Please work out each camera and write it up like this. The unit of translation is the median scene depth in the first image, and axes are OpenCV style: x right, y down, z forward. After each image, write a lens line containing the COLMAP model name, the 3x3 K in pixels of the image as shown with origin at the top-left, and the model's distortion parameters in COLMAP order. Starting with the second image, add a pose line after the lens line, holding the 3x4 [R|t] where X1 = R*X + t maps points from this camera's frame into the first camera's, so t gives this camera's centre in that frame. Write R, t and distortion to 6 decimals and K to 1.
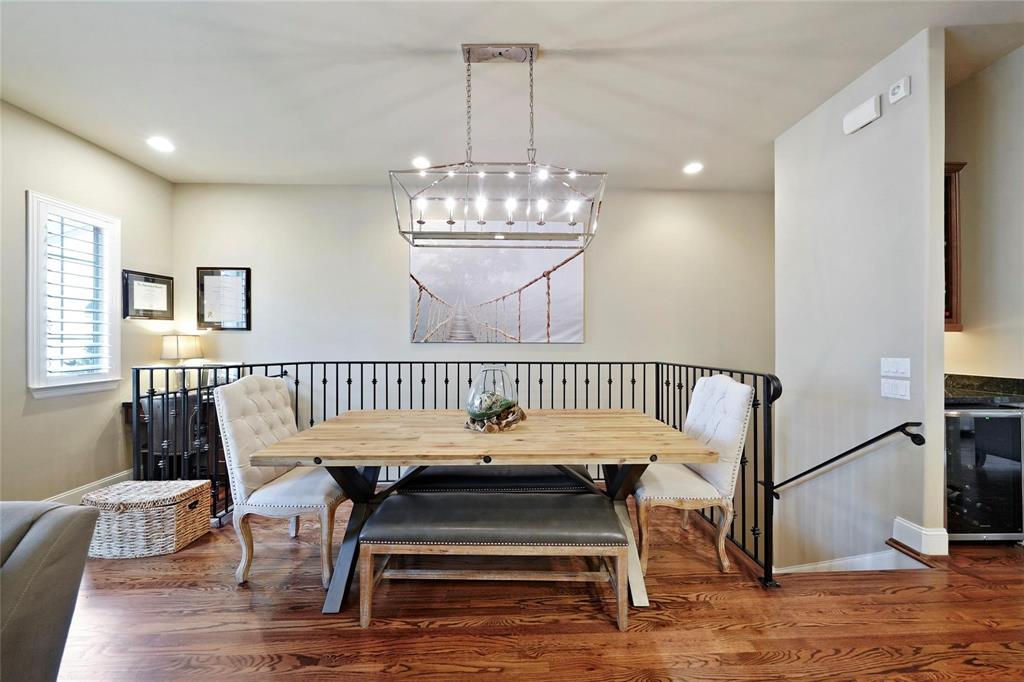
lens RADIAL K [[357.4, 0, 509.9], [0, 357.4, 341.8], [0, 0, 1]] dist [-0.000549, -0.000859]
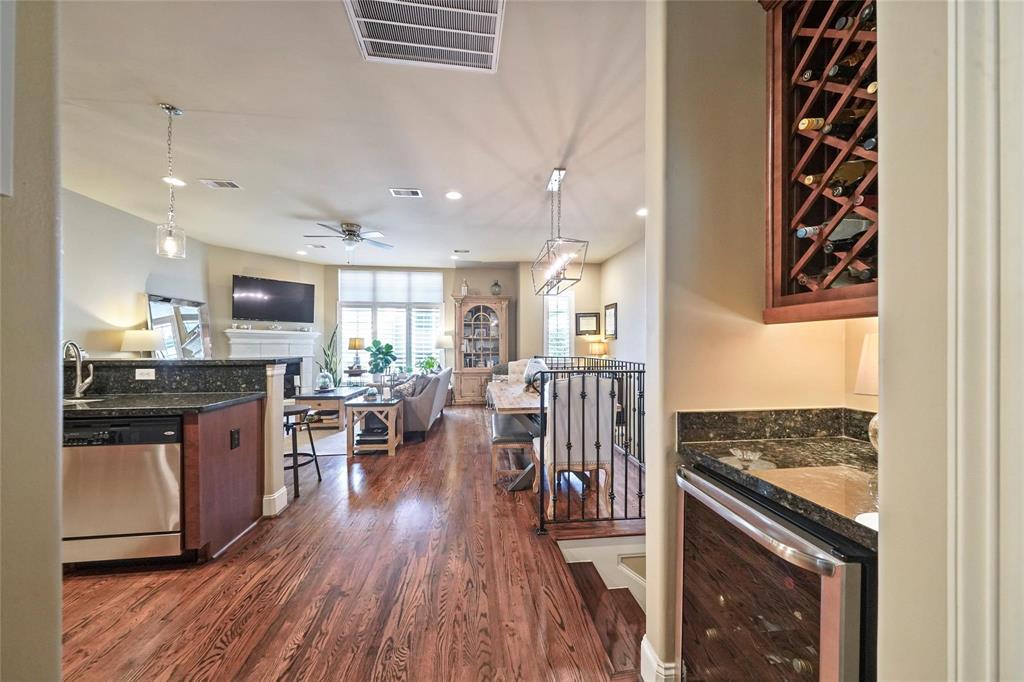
lens RADIAL K [[357.4, 0, 510.1], [0, 357.4, 344.9], [0, 0, 1]] dist [-0.000549, -0.000859]
pose [[0.077774, -0.001458, -0.996970, 0.983957], [-0.000822, 0.999998, -0.001527, -0.003554], [0.996971, 0.000939, 0.077773, 0.382636]]
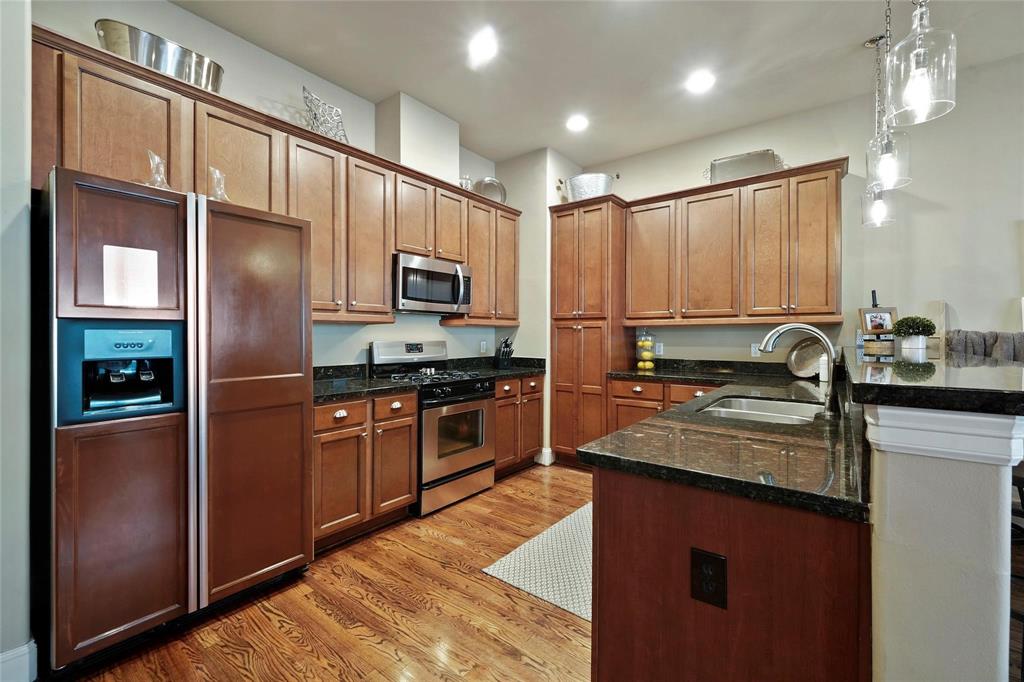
lens RADIAL K [[431.6, 0, 511.5], [0, 431.6, 337.1], [0, 0, 1]] dist [0.004721, -0.001249]
pose [[-0.771410, -0.004163, 0.636325, 0.254917], [0.001000, 0.999969, 0.007755, -0.000925], [-0.636338, 0.006618, -0.771382, 0.254248]]
